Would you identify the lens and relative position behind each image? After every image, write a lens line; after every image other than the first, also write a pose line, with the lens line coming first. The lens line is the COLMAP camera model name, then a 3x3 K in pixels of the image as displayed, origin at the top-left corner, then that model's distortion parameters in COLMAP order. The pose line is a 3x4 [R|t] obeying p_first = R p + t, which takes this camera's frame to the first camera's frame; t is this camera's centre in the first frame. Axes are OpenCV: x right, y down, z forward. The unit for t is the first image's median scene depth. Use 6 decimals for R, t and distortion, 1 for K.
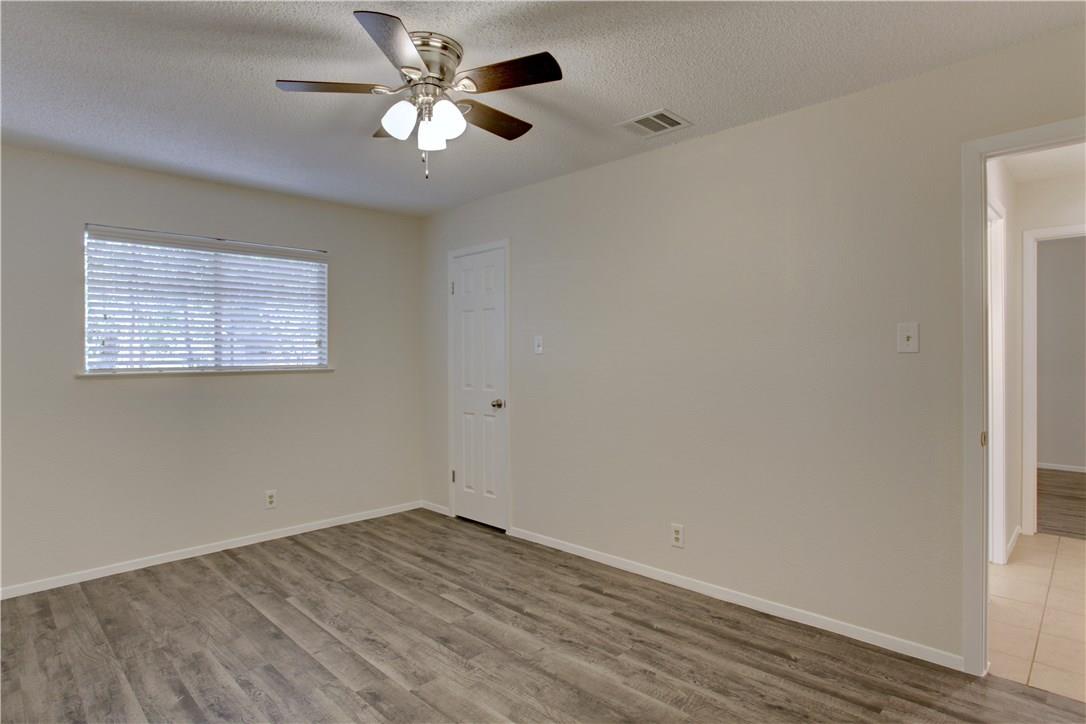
lens RADIAL K [[588.8, 0, 545.1], [0, 588.8, 361.0], [0, 0, 1]] dist [-0.075560, 0.037640]
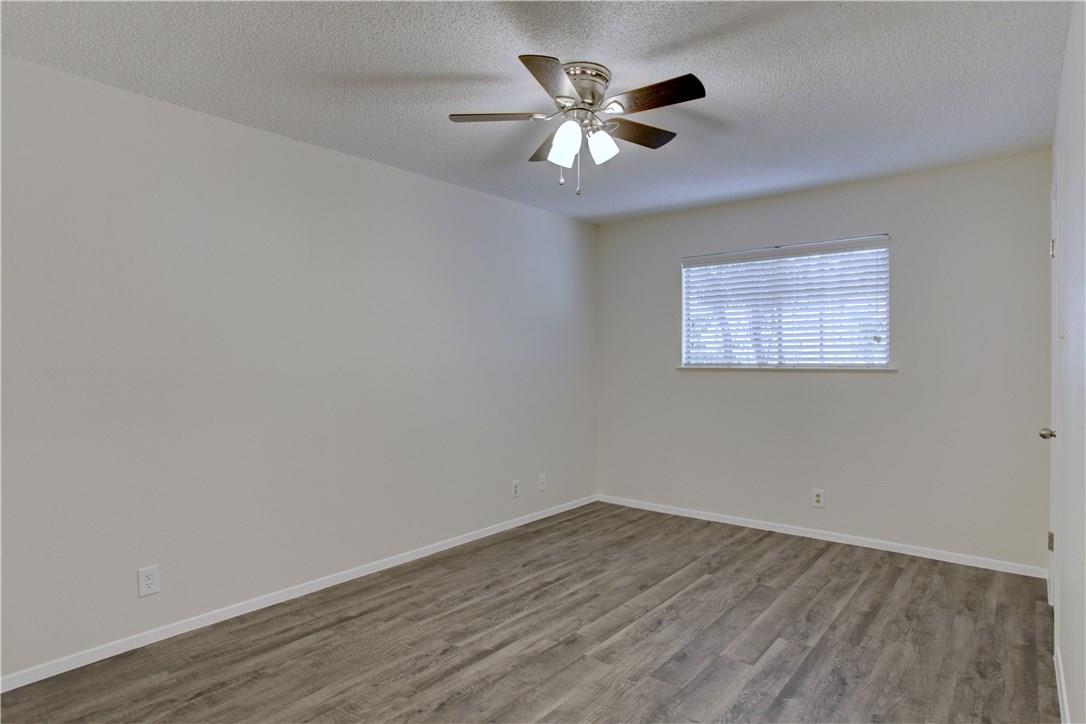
lens RADIAL K [[588.8, 0, 545.1], [0, 588.8, 361.0], [0, 0, 1]] dist [-0.075560, 0.037640]
pose [[0.078383, 0.015133, -0.996808, 0.580001], [-0.006649, 0.999870, 0.014657, -0.010094], [0.996901, 0.005479, 0.078474, 0.552053]]
